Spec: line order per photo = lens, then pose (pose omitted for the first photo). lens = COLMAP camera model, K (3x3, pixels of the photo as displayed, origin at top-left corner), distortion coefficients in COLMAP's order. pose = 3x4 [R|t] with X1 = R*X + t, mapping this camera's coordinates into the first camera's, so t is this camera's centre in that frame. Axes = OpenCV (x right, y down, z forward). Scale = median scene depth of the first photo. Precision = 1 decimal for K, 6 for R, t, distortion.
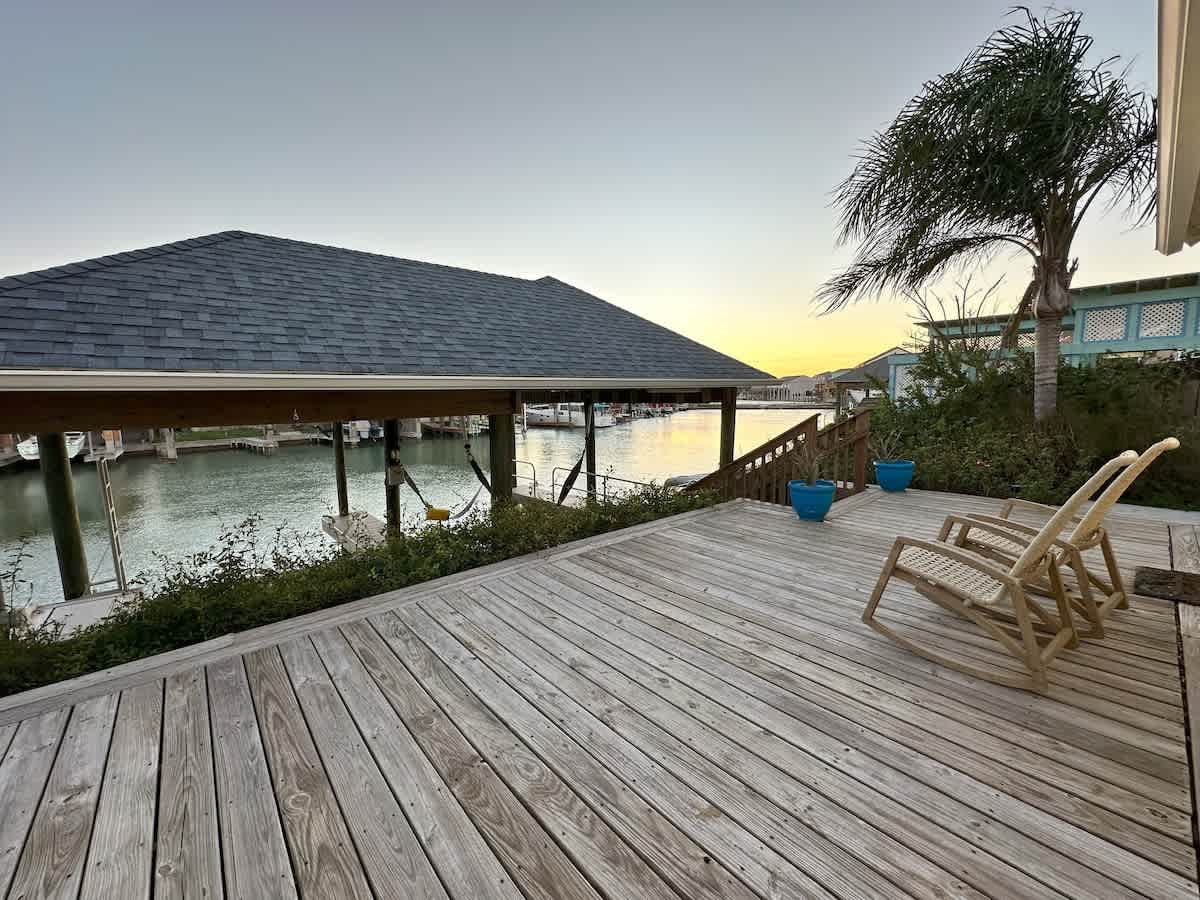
lens RADIAL K [[480.4, 0, 600.0], [0, 480.4, 450.0], [0, 0, 1]] dist [0.000367, 0.000166]
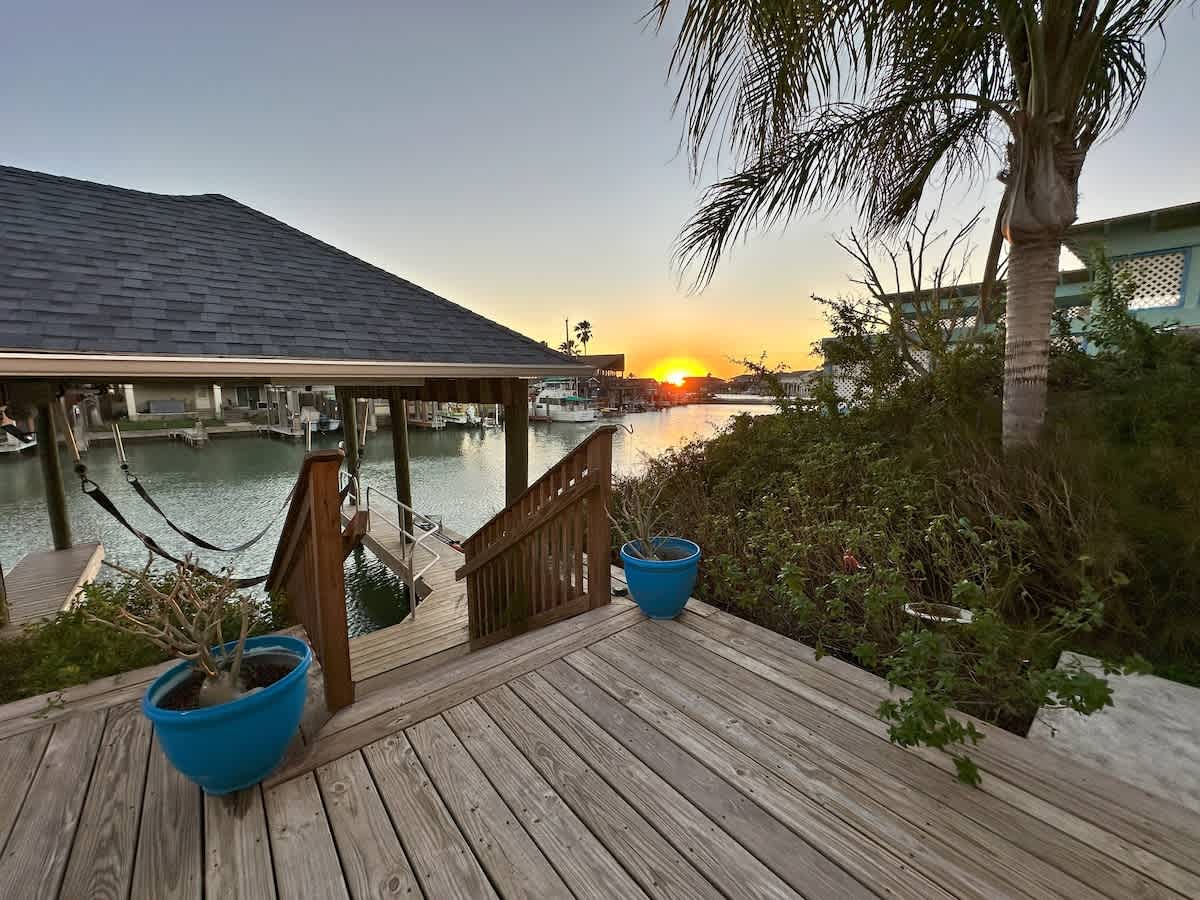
lens RADIAL K [[483.3, 0, 600.0], [0, 483.3, 450.0], [0, 0, 1]] dist [-0.001829, 0.000015]
pose [[0.999558, 0.016958, -0.024417, 0.142810], [-0.016595, 0.999750, 0.015015, -0.017975], [0.024665, -0.014603, 0.999589, 0.138862]]
